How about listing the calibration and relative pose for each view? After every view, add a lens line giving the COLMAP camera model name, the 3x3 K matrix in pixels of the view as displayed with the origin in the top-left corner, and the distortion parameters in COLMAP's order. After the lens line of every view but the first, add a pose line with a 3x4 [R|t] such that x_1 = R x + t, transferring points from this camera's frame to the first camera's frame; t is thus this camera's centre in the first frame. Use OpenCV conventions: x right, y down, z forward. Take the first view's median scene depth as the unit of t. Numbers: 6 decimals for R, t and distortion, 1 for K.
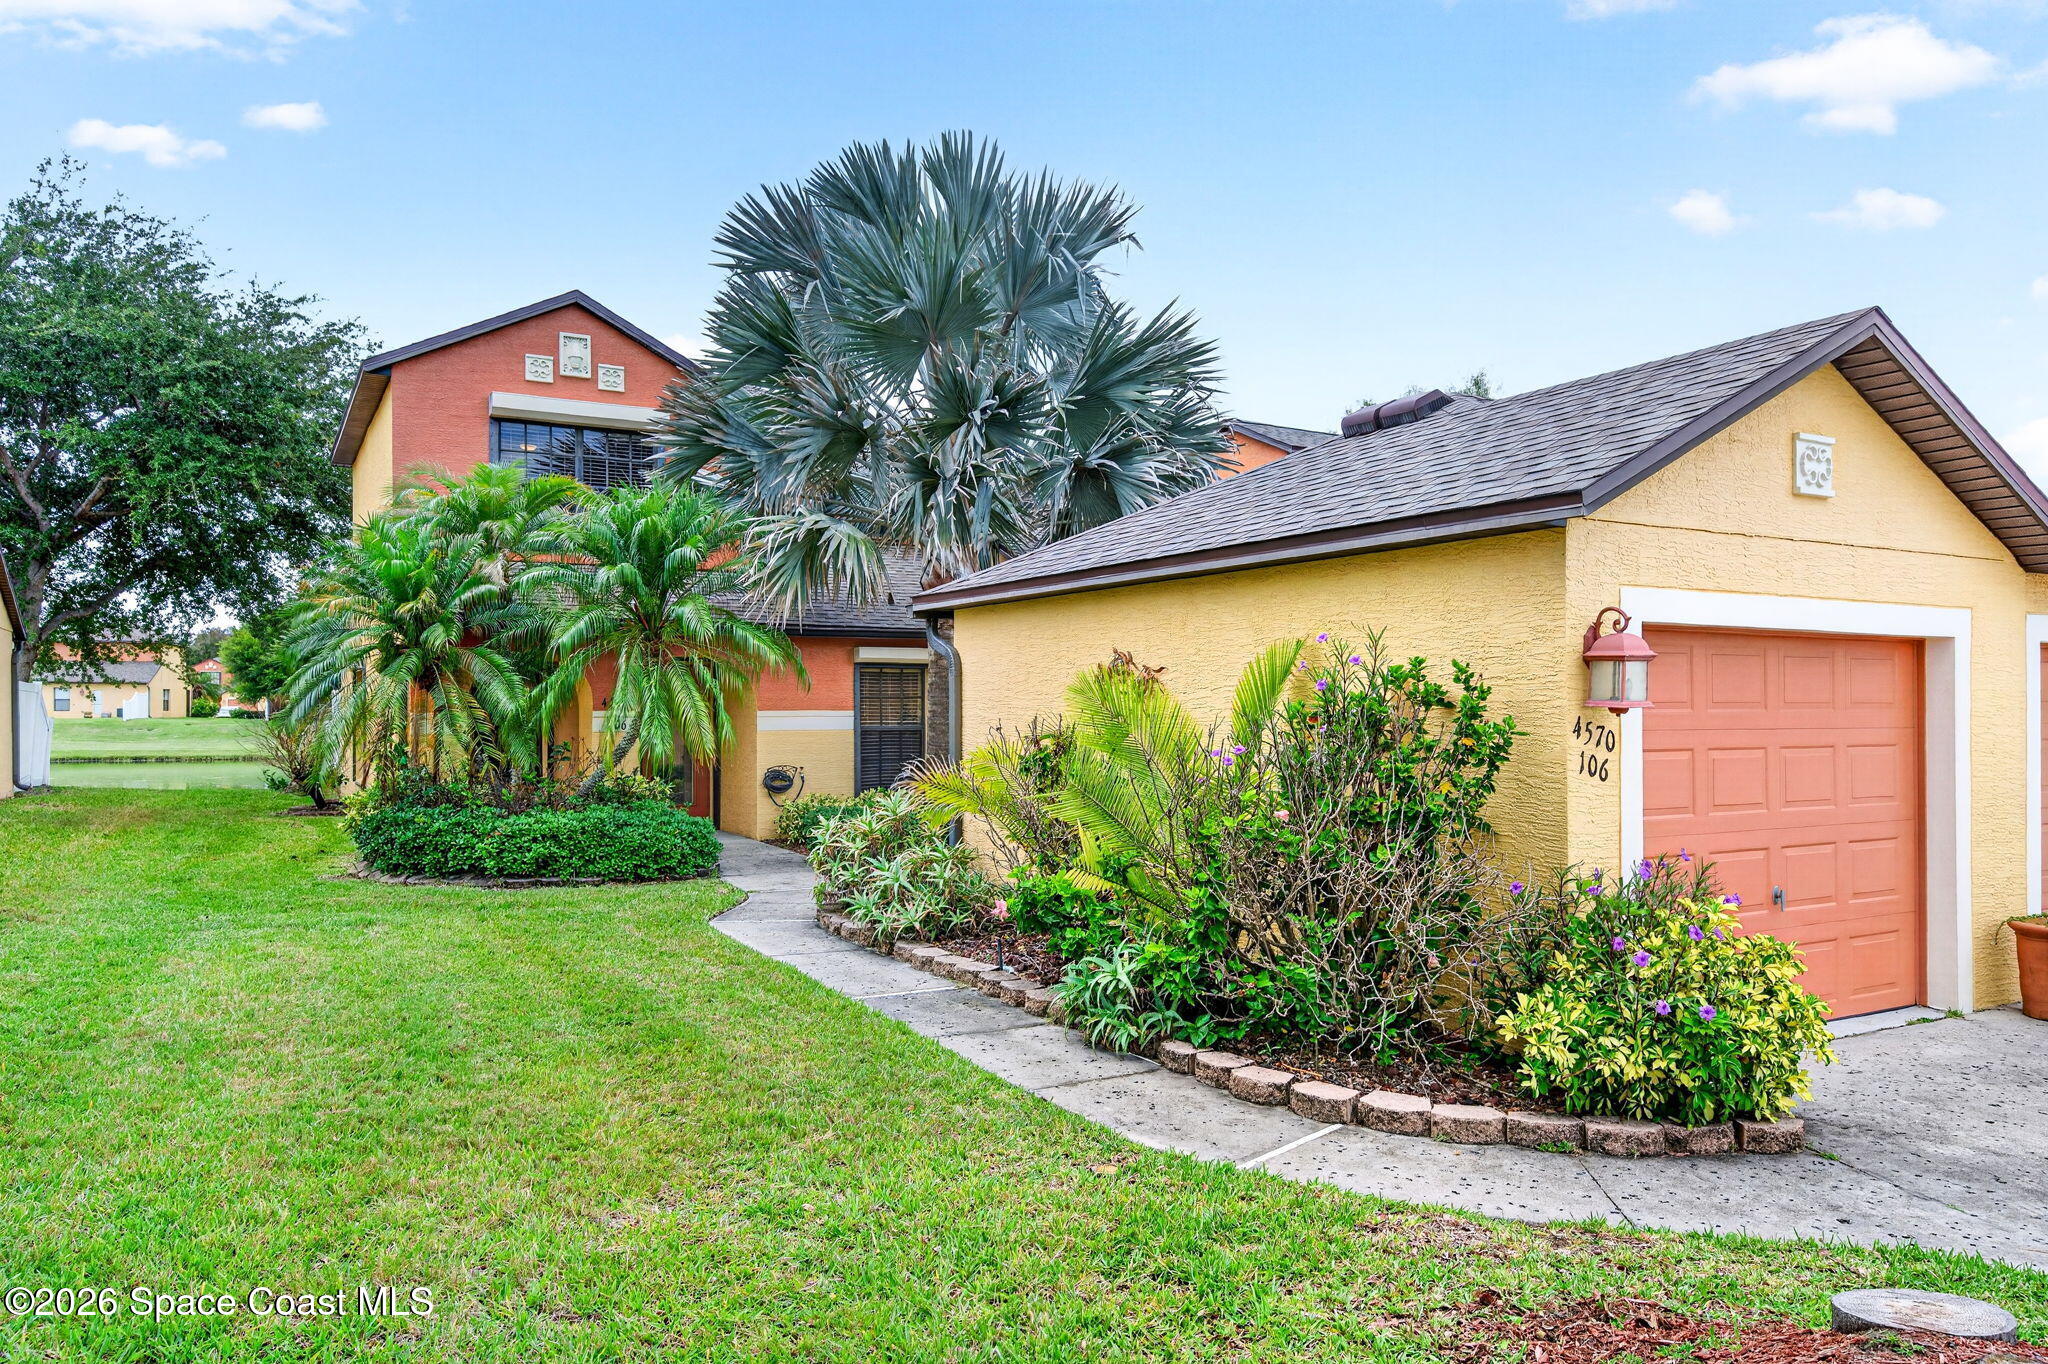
lens RADIAL K [[1362.1, 0, 1002.4], [0, 1362.1, 697.0], [0, 0, 1]] dist [0.031350, 0.002076]
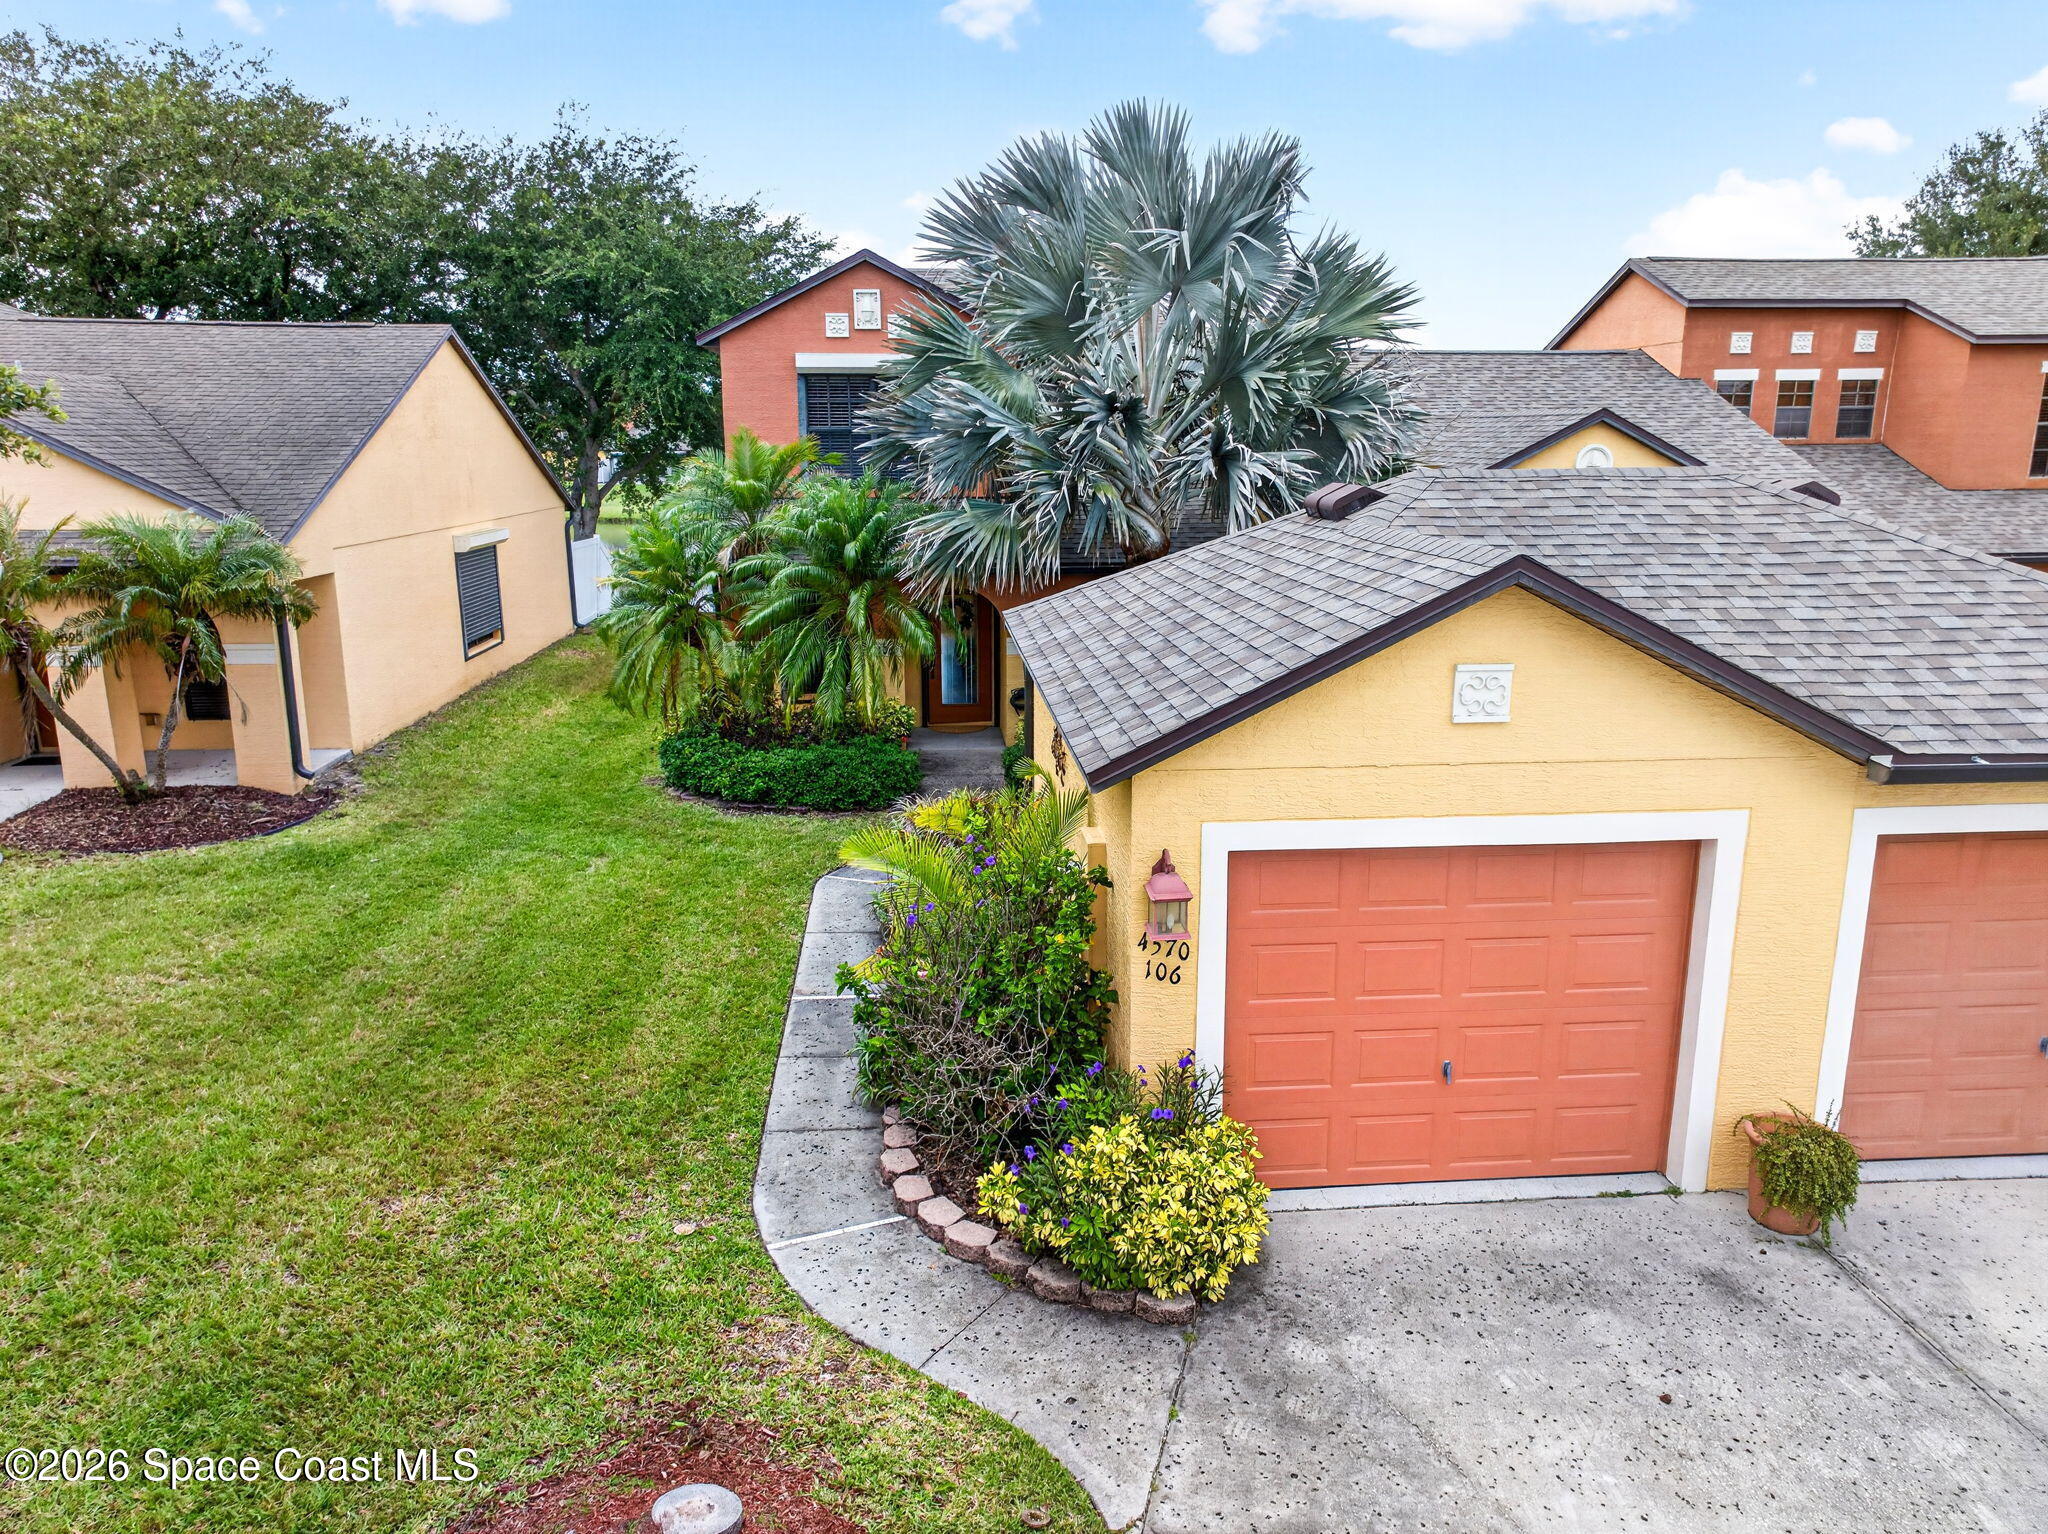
lens RADIAL K [[1383.9, 0, 1041.0], [0, 1383.9, 749.7], [0, 0, 1]] dist [0.016388, 0.013332]
pose [[0.911851, 0.091931, -0.400096, 0.636065], [0.000638, 0.974285, 0.225318, -0.322867], [0.410521, -0.205711, 0.888344, -0.046367]]
